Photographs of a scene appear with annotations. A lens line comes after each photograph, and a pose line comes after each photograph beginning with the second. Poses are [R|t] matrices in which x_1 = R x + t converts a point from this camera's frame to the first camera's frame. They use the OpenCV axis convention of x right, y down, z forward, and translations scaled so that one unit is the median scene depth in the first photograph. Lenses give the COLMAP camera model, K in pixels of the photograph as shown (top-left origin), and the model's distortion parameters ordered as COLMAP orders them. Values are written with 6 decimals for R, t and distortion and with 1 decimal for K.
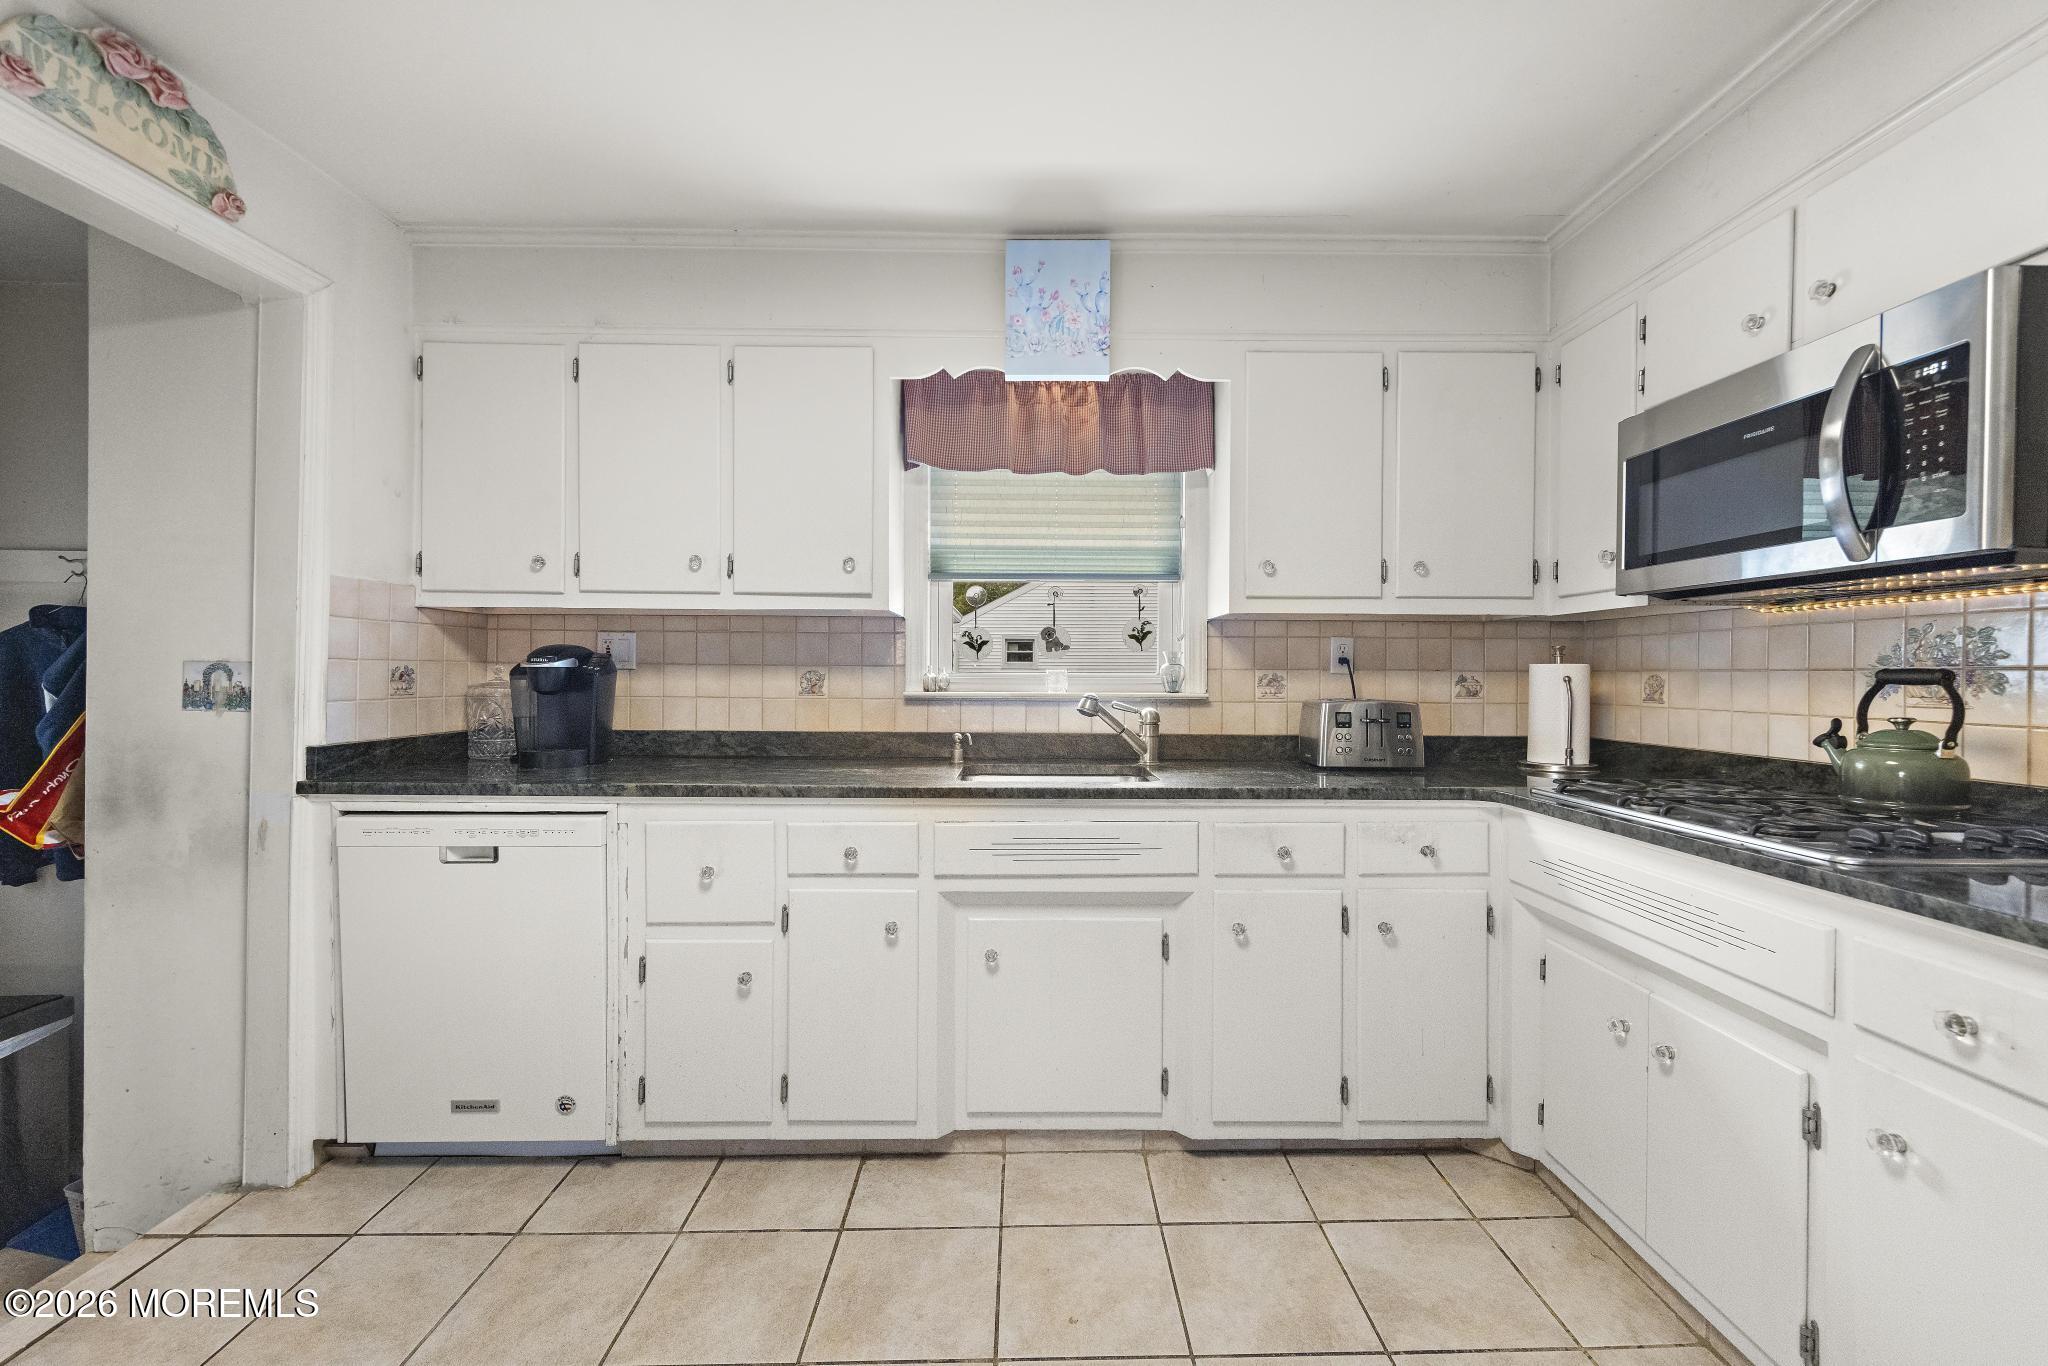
lens RADIAL K [[834.3, 0, 1031.9], [0, 834.3, 681.0], [0, 0, 1]] dist [0.006573, -0.001712]
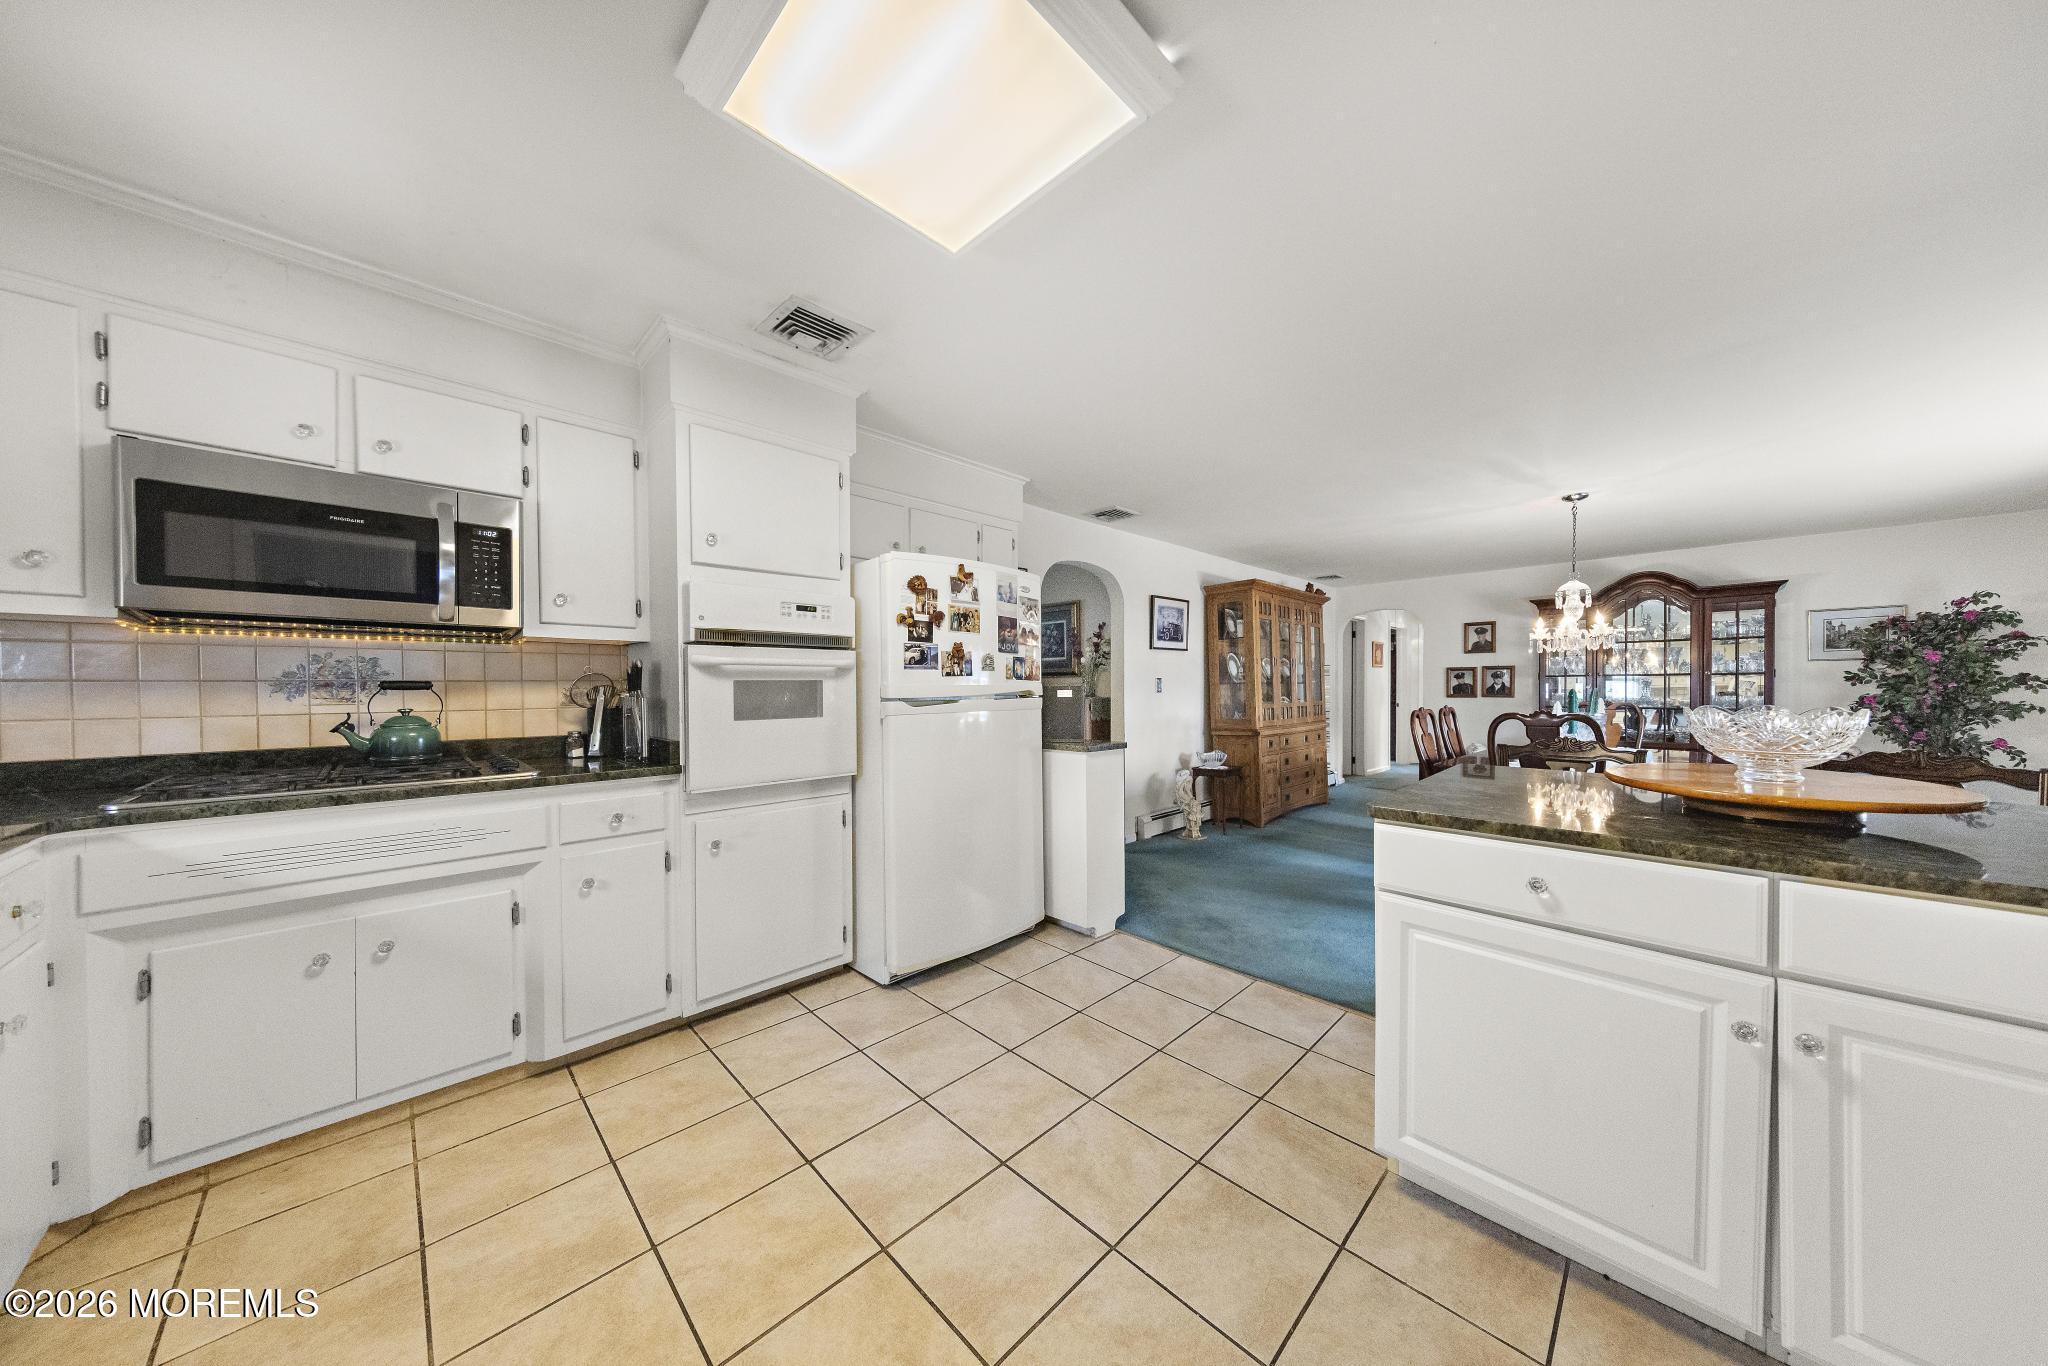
lens RADIAL K [[648.2, 0, 1028.8], [0, 648.2, 693.0], [0, 0, 1]] dist [0.001806, 0.000064]
pose [[-0.696411, -0.009818, 0.717576, -0.598113], [0.007554, 0.999751, 0.021009, -0.005747], [-0.717603, 0.020052, -0.696163, 0.714572]]
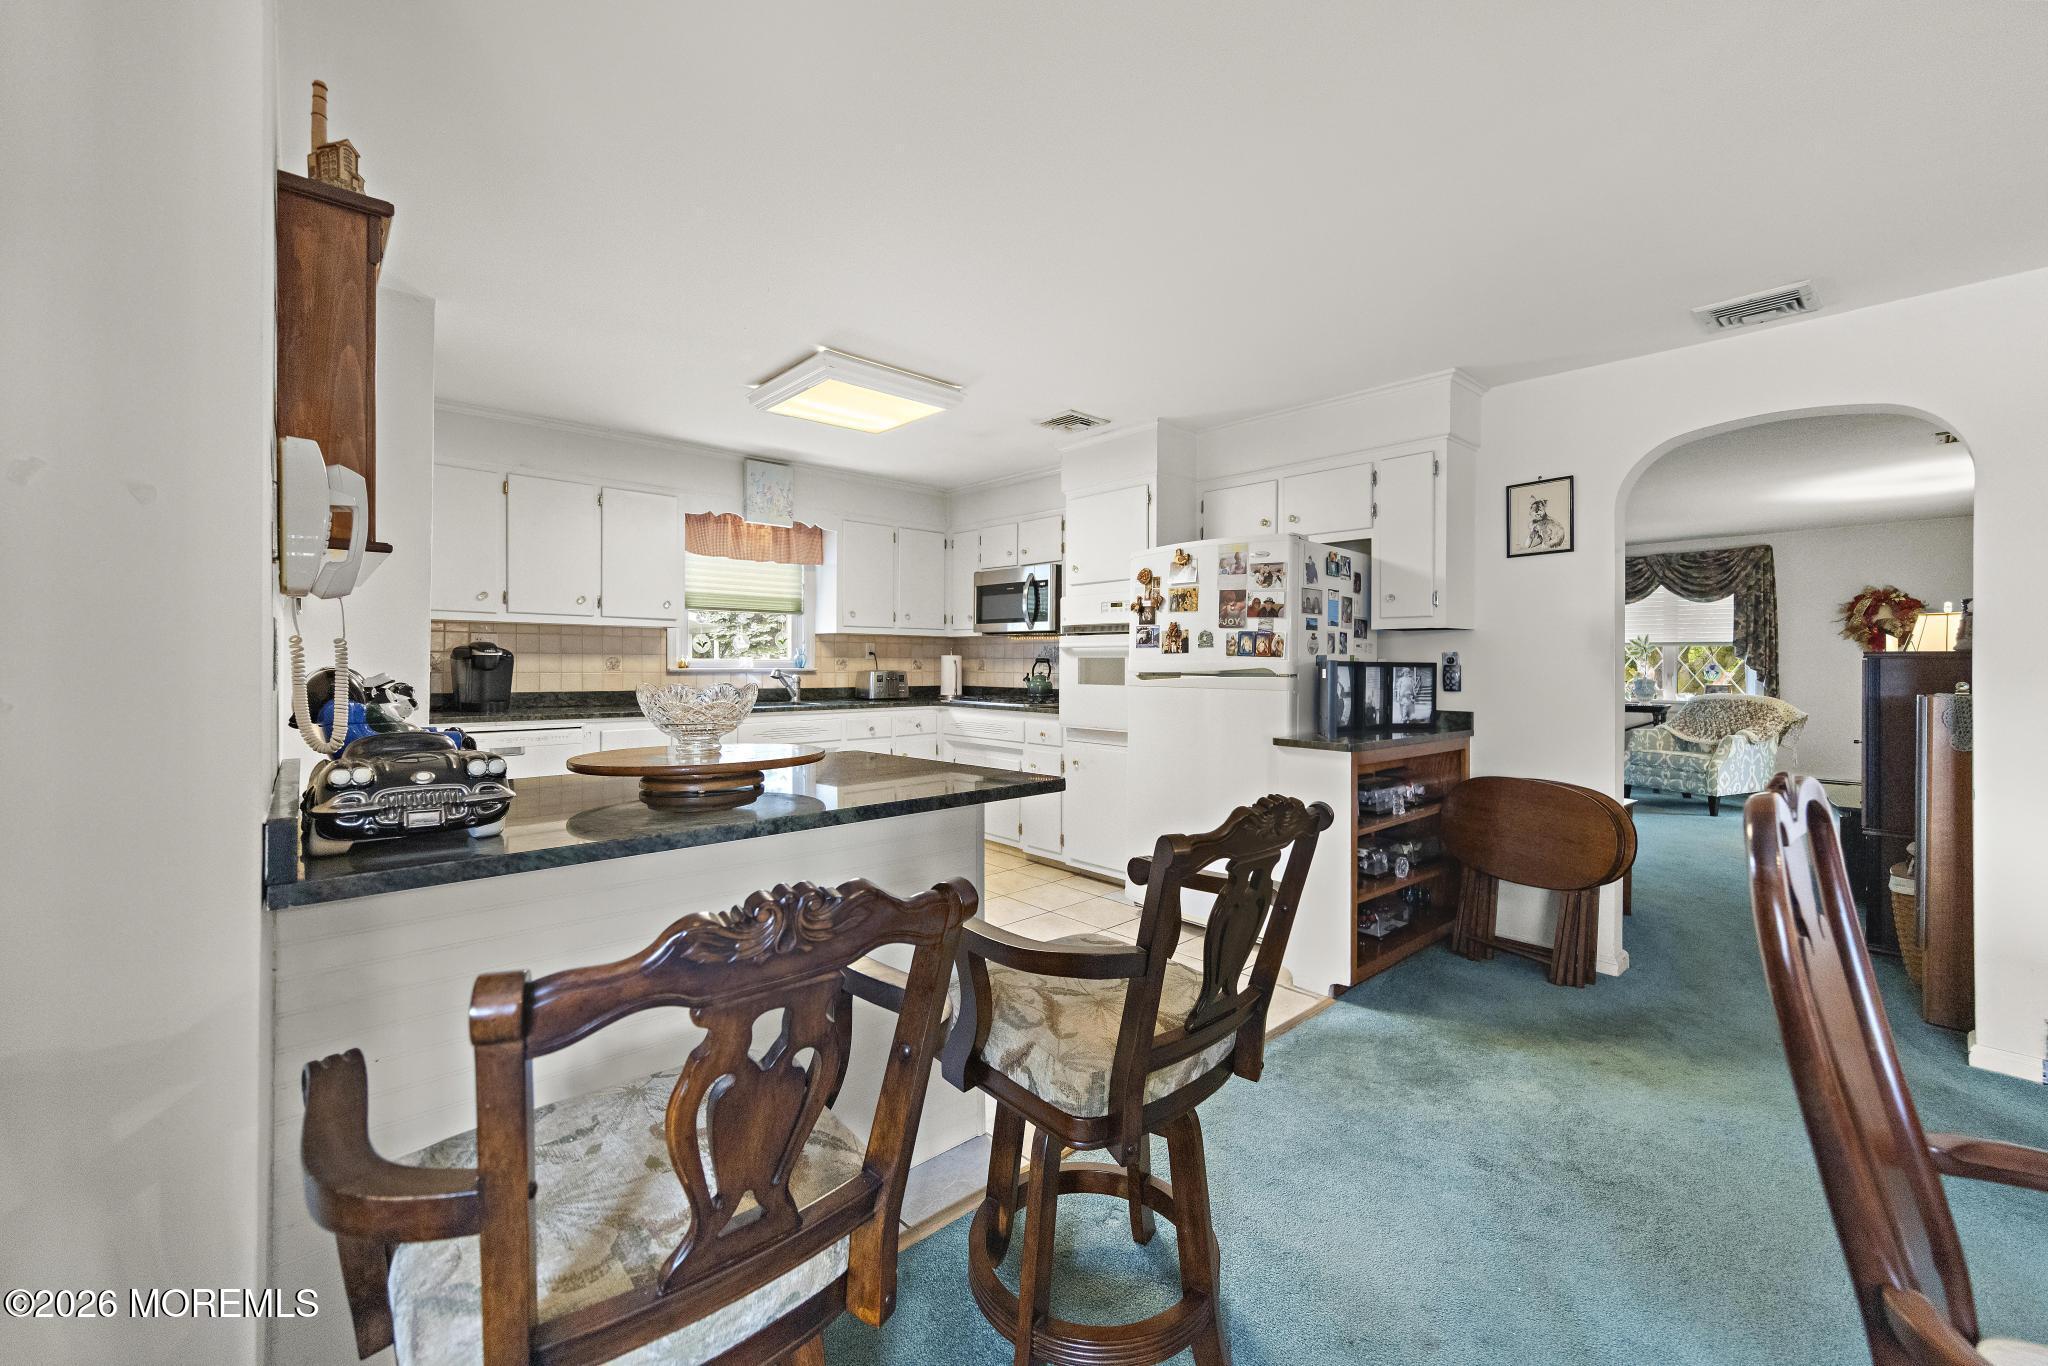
lens RADIAL K [[808.6, 0, 1029.1], [0, 808.6, 660.8], [0, 0, 1]] dist [0.004079, -0.000552]
pose [[0.745803, 0.000179, 0.666167, -0.955794], [0.004392, 0.999977, -0.005186, 0.010338], [-0.666152, 0.006793, 0.745785, -1.132663]]
